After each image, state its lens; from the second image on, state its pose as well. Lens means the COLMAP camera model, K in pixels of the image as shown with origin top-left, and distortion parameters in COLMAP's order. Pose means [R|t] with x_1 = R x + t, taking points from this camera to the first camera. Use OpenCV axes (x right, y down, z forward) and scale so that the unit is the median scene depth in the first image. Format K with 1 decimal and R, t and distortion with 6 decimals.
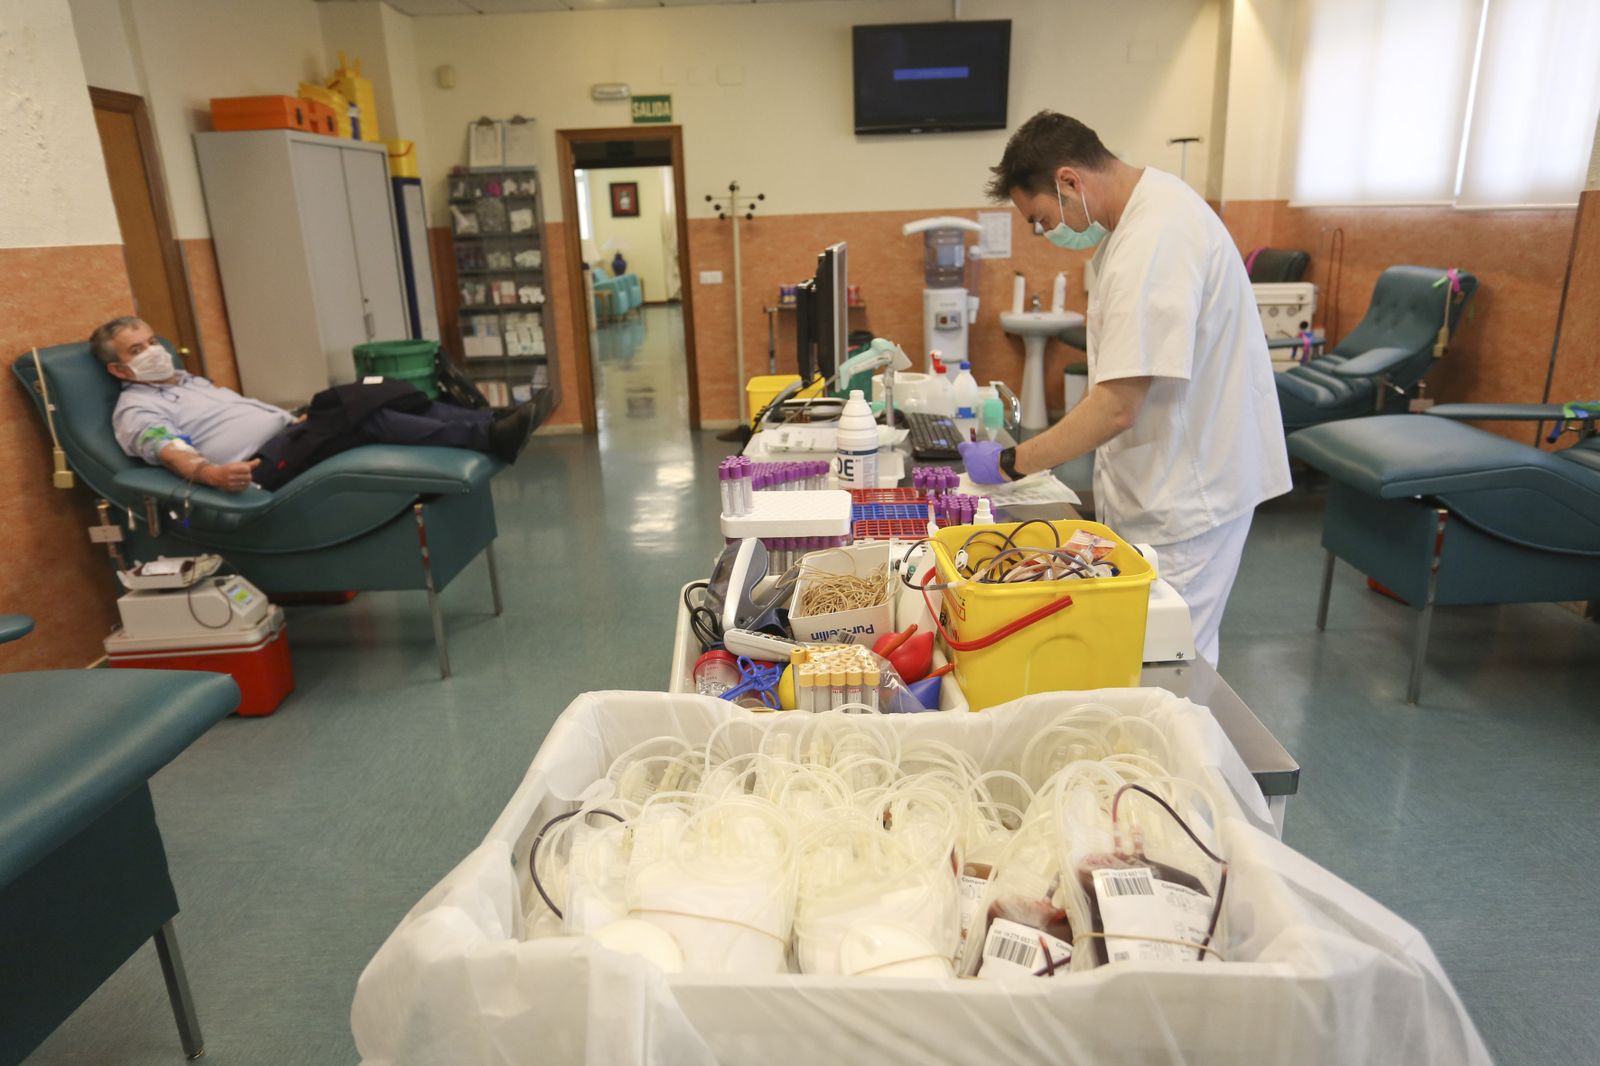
lens RADIAL K [[1129.4, 0, 800.0], [0, 1129.4, 533.0], [0, 0, 1]] dist [-0.034029, 0.060462]
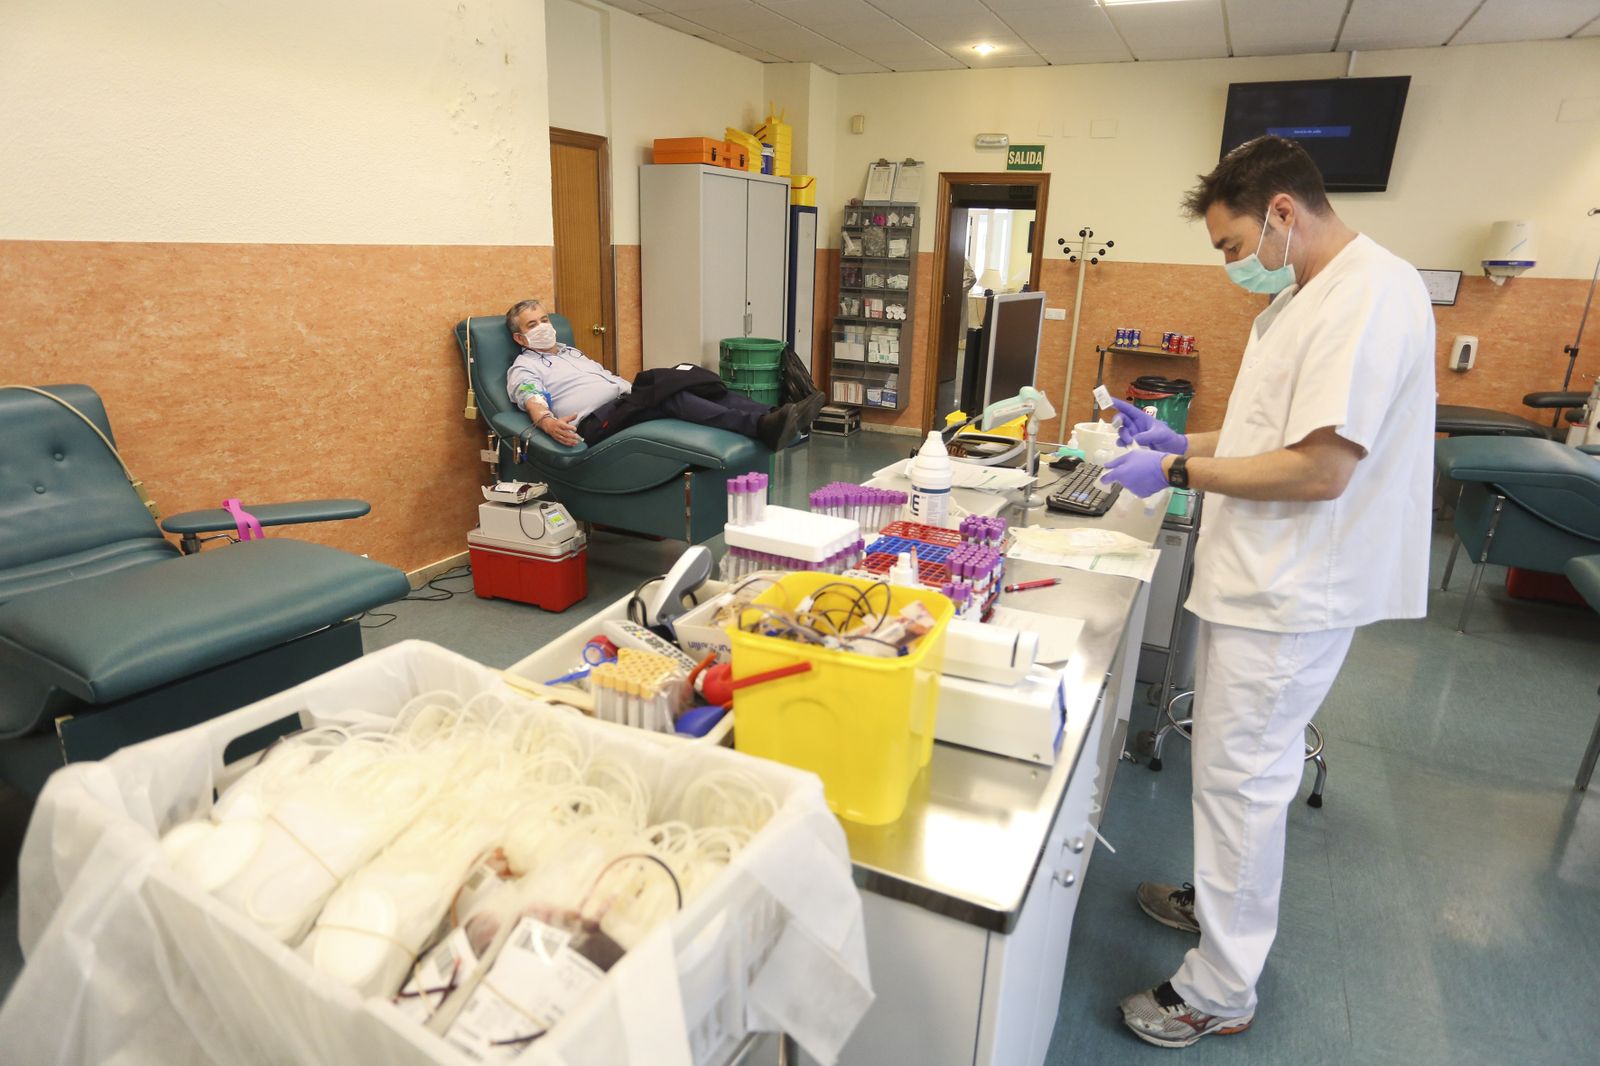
lens RADIAL K [[978.9, 0, 769.5], [0, 978.9, 537.4], [0, 0, 1]] dist [-0.048814, 0.001557]
pose [[0.891549, 0.191294, -0.410544, 0.177482], [-0.183802, 0.981247, 0.058067, -0.031378], [0.413953, 0.023689, 0.909990, 0.060770]]
